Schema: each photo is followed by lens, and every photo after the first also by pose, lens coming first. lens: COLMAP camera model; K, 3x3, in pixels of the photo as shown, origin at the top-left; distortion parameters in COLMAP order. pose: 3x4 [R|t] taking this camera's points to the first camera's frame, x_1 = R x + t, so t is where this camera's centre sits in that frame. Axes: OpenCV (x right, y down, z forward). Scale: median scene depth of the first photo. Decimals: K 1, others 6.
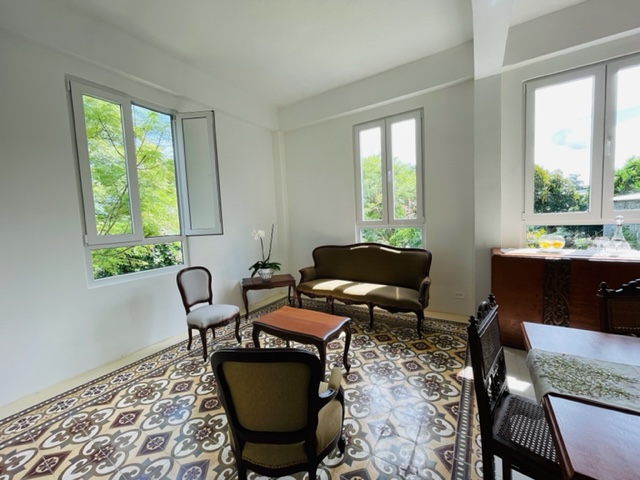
lens RADIAL K [[256.3, 0, 323.5], [0, 256.3, 237.8], [0, 0, 1]] dist [-0.000642, -0.000263]
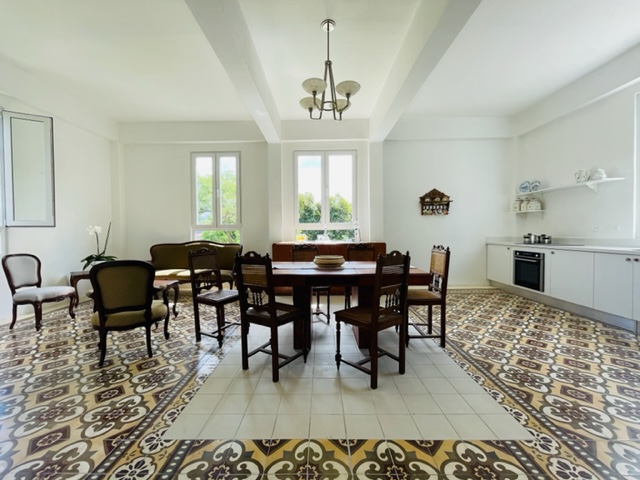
lens RADIAL K [[256.3, 0, 315.2], [0, 256.3, 236.3], [0, 0, 1]] dist [-0.000642, -0.000263]
pose [[0.860826, 0.032336, 0.507871, 0.014296], [0.007770, 0.997028, -0.076650, 0.122514], [-0.508840, 0.069928, 0.858016, -0.526088]]
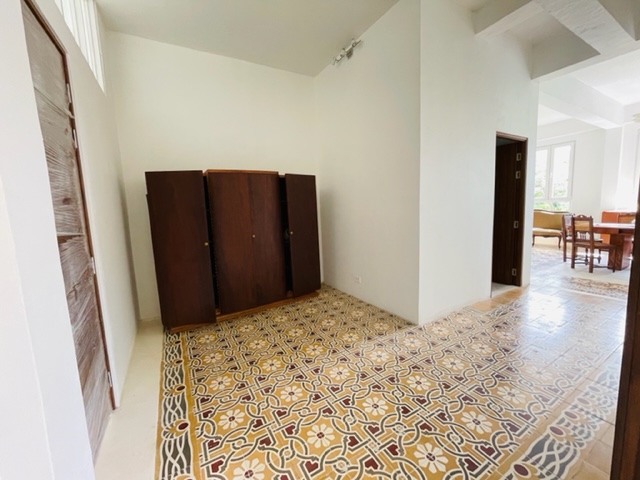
lens RADIAL K [[256.3, 0, 319.8], [0, 256.3, 238.4], [0, 0, 1]] dist [-0.000642, -0.000263]
pose [[0.879522, 0.069892, -0.470697, -0.391882], [-0.040021, 0.996515, 0.073186, 0.192956], [0.474172, -0.045531, 0.879254, -1.823607]]
